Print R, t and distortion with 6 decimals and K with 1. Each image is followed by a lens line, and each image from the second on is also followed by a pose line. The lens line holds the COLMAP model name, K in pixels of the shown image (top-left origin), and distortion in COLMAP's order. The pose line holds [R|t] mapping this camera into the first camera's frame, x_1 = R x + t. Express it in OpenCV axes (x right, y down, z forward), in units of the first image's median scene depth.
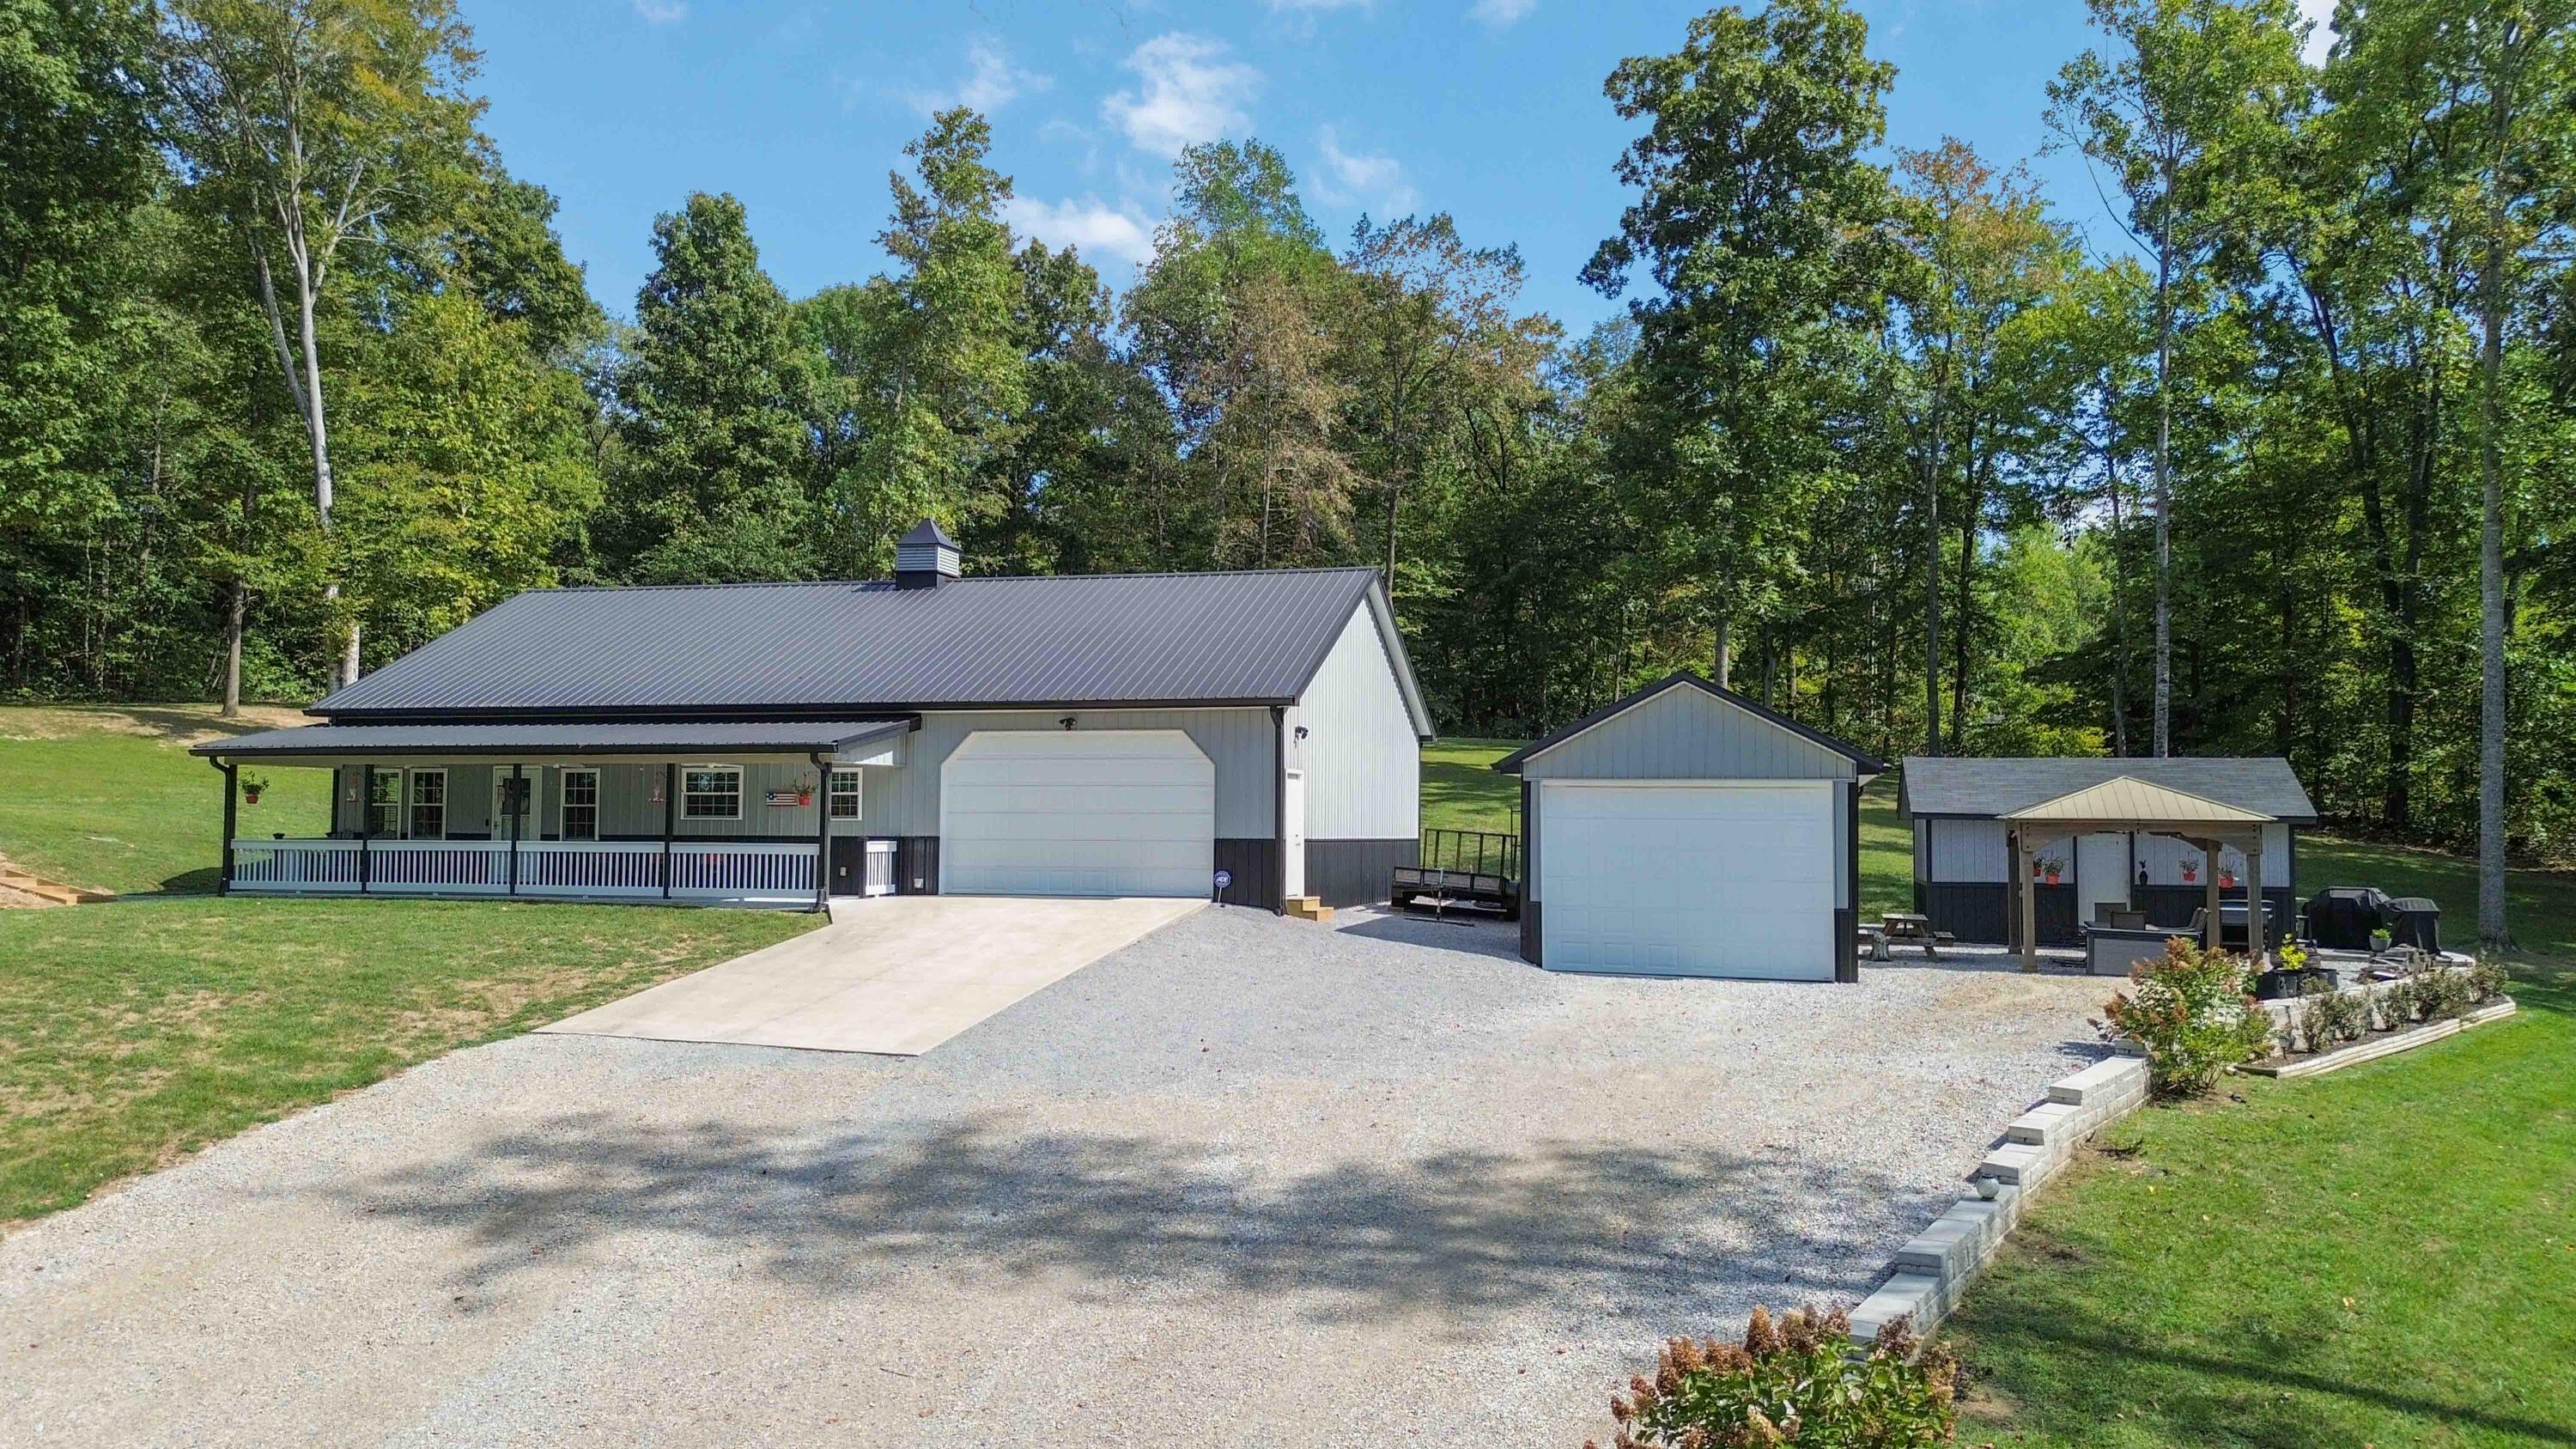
lens RADIAL K [[1860.1, 0, 1301.5], [0, 1860.1, 728.4], [0, 0, 1]] dist [0.054044, -0.004486]
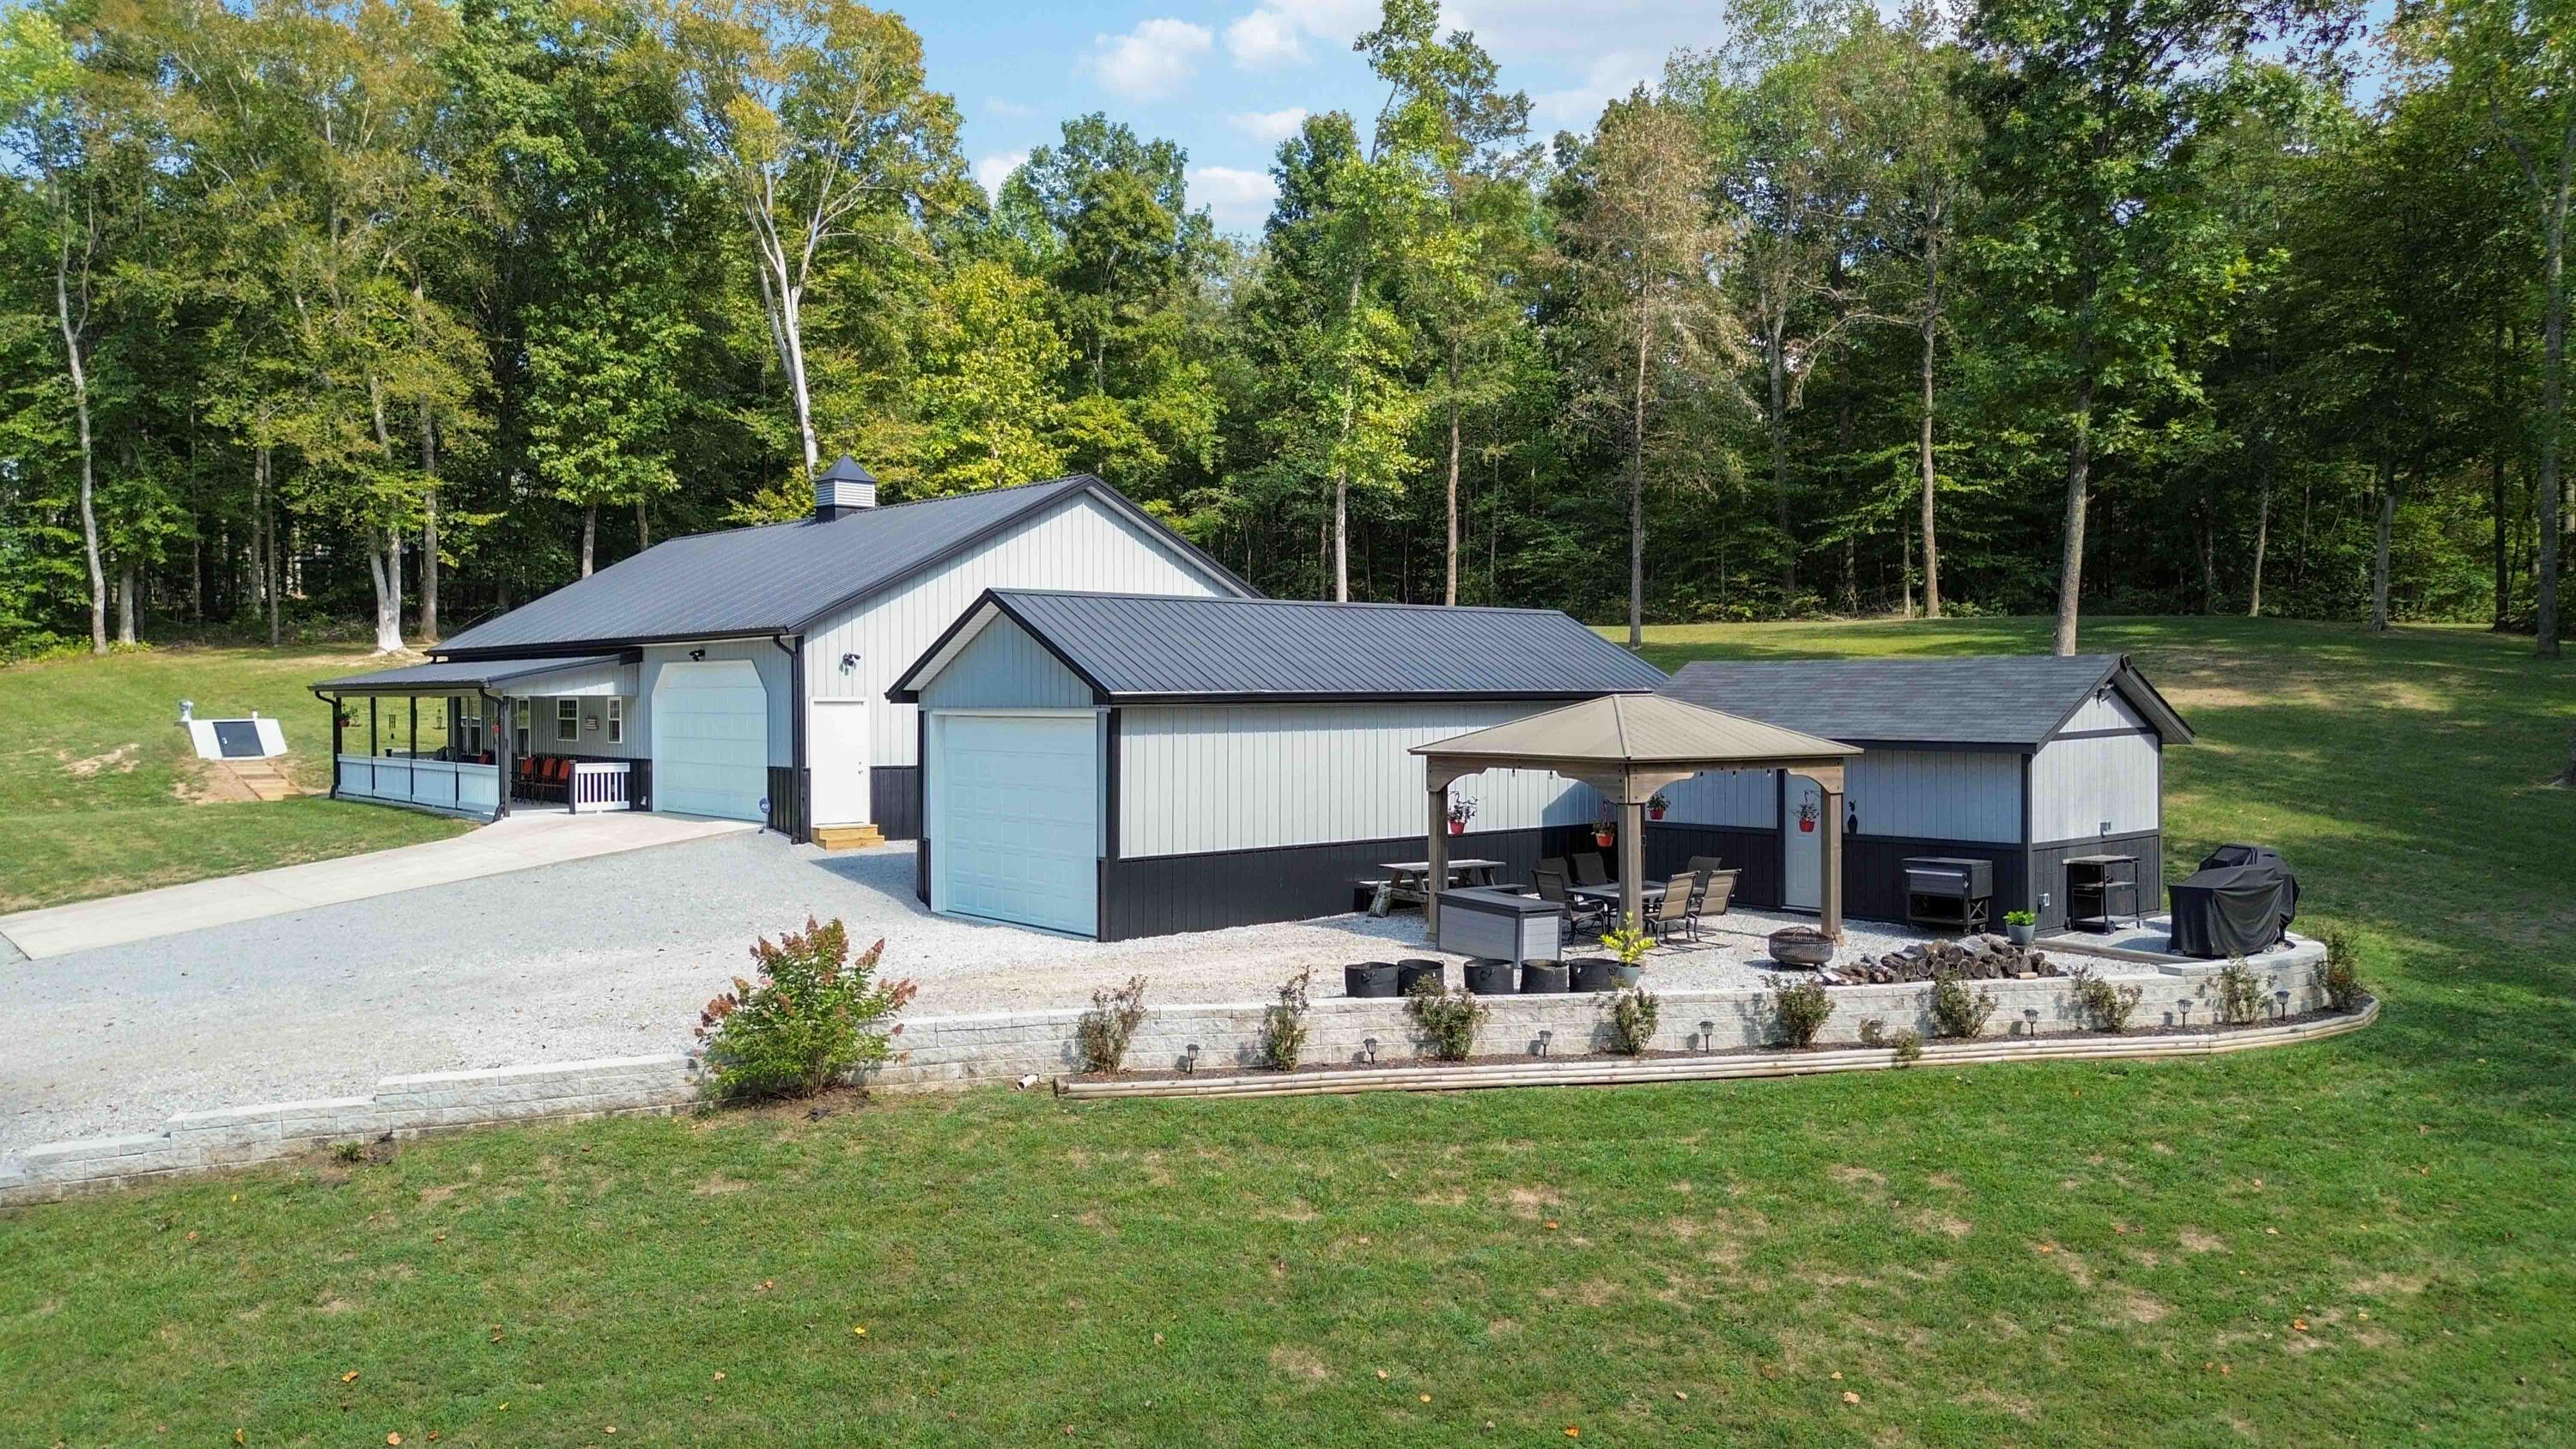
lens RADIAL K [[1860.1, 0, 1301.5], [0, 1860.1, 728.4], [0, 0, 1]] dist [0.054044, -0.004486]
pose [[0.823985, 0.001421, -0.566609, 0.668942], [0.036816, 0.997749, 0.056042, -0.006885], [0.565414, -0.067038, 0.822079, 0.281519]]
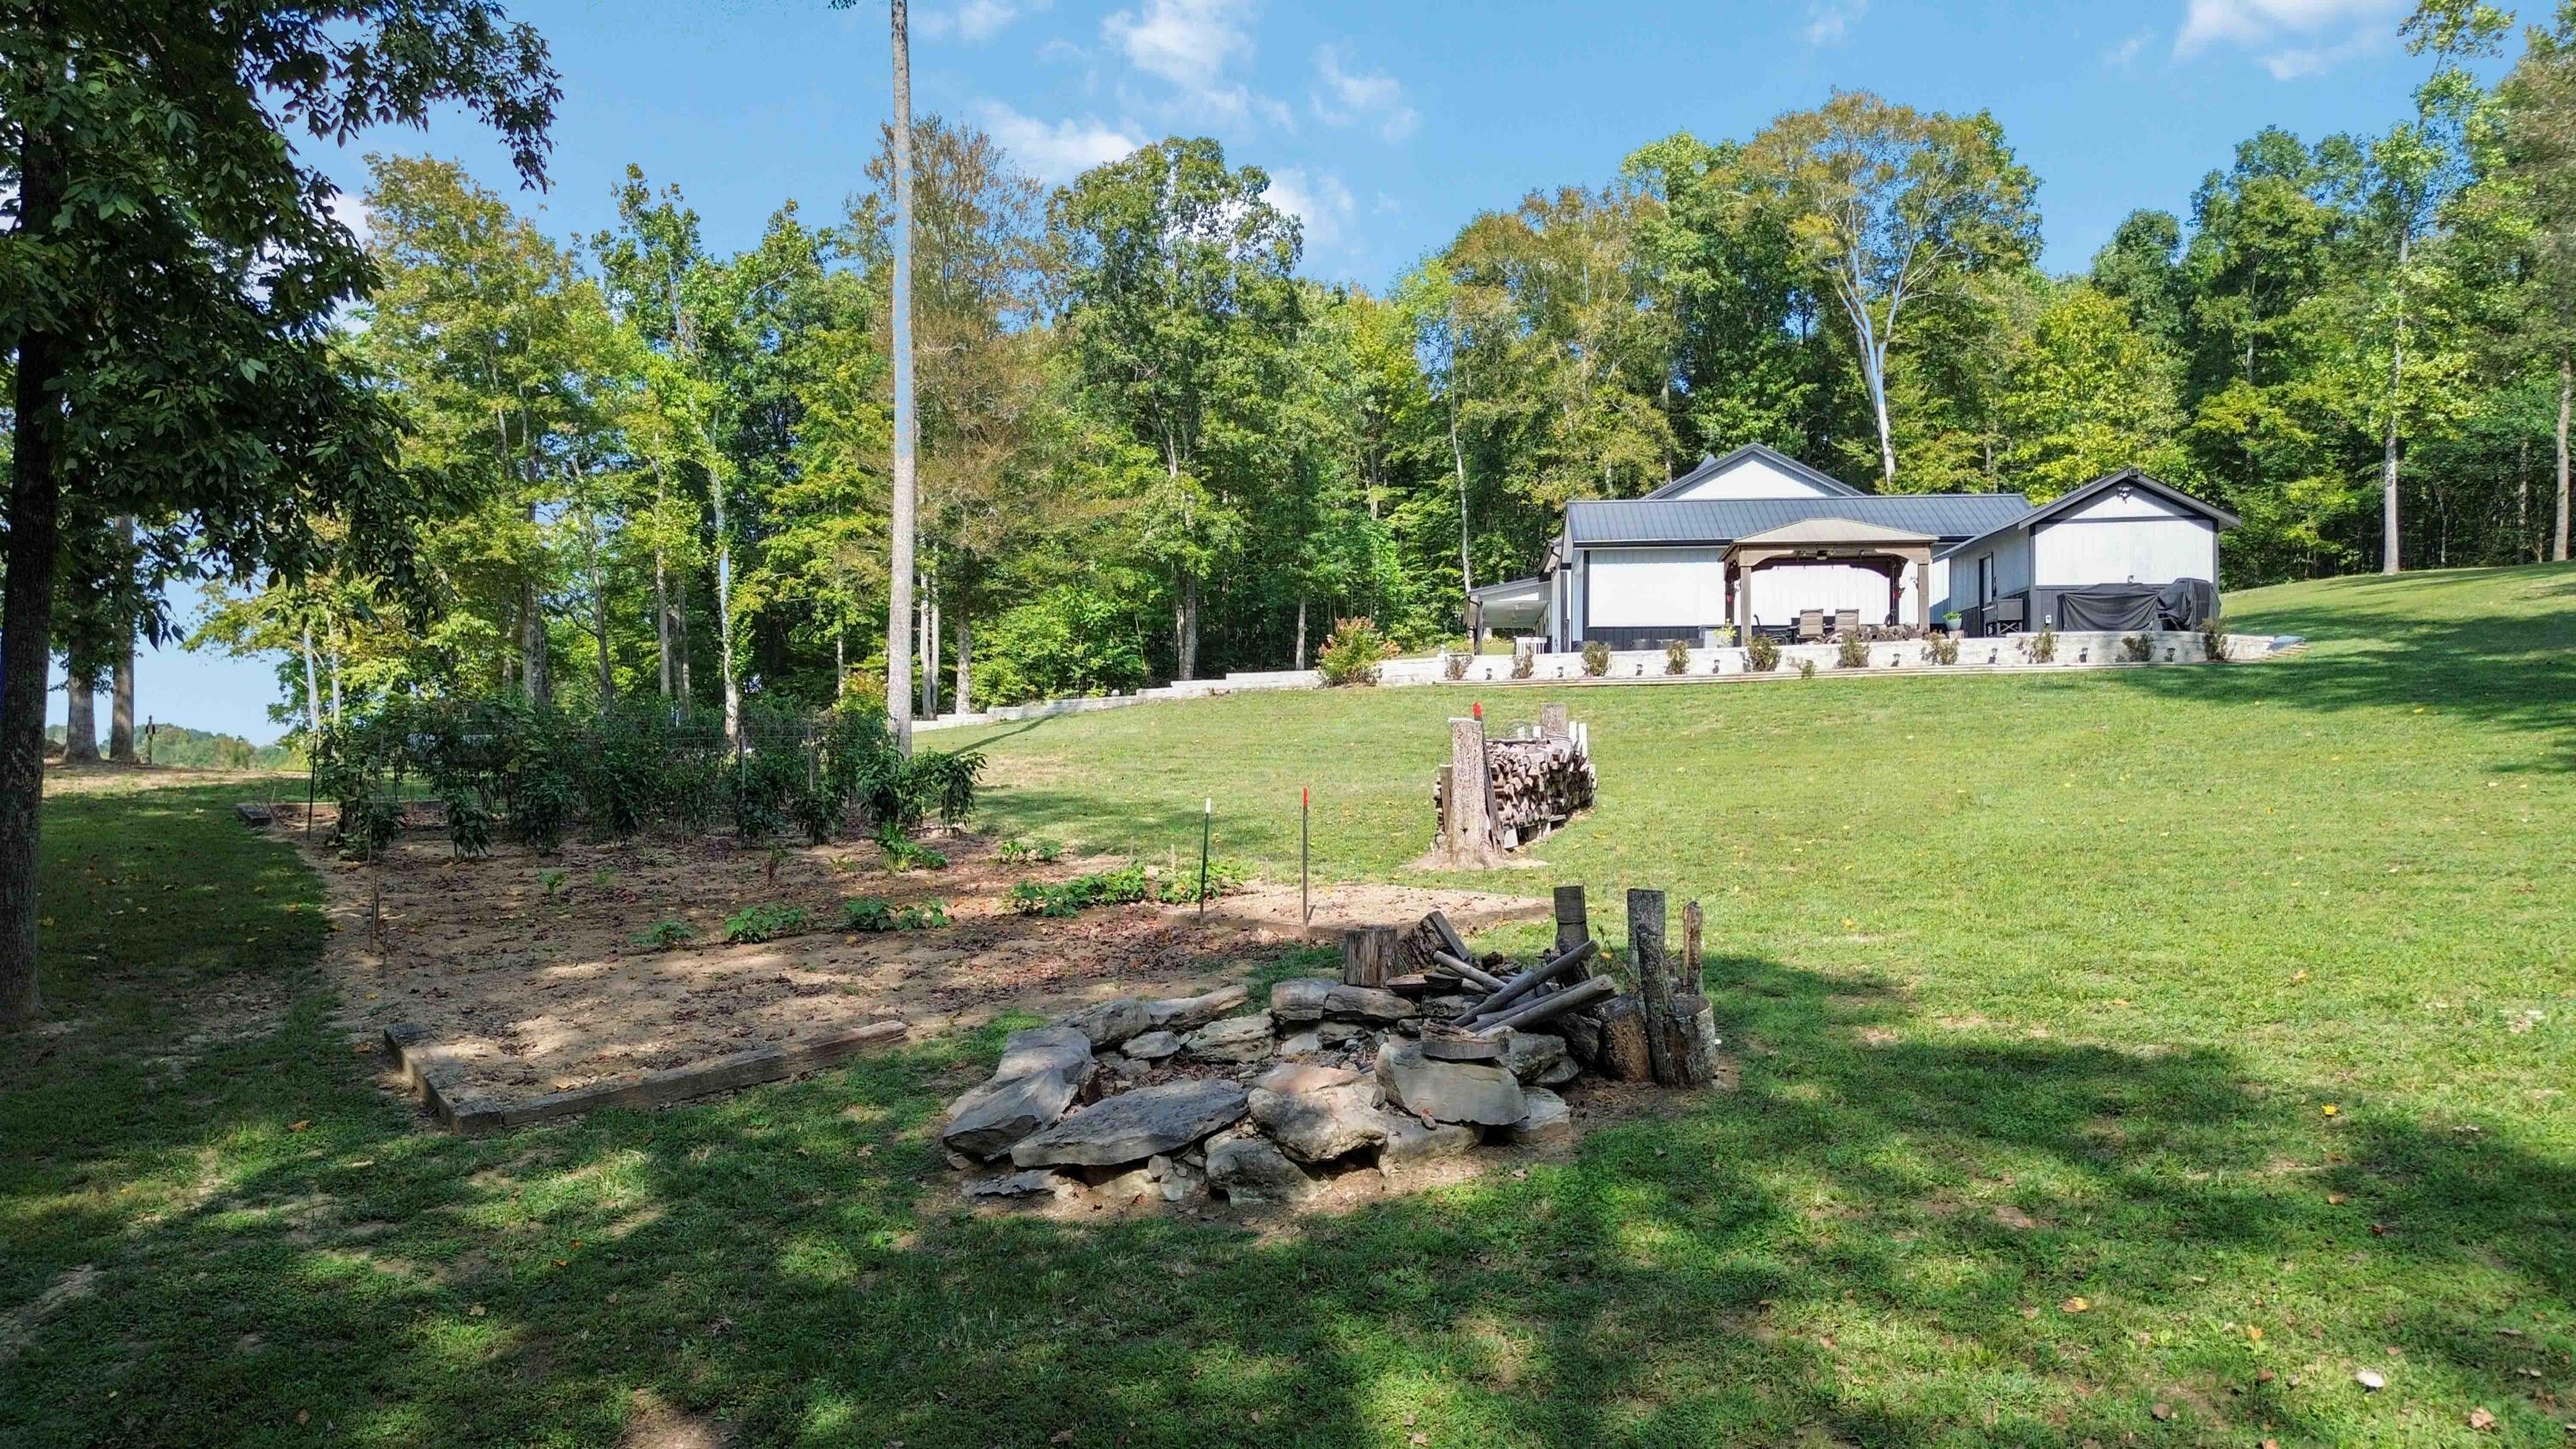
lens RADIAL K [[1860.1, 0, 1301.5], [0, 1860.1, 728.4], [0, 0, 1]] dist [0.054044, -0.004486]
pose [[0.187853, -0.028203, -0.981792, 1.458867], [0.054618, 0.998341, -0.018228, 0.150610], [0.980677, -0.050200, 0.189082, 0.329225]]
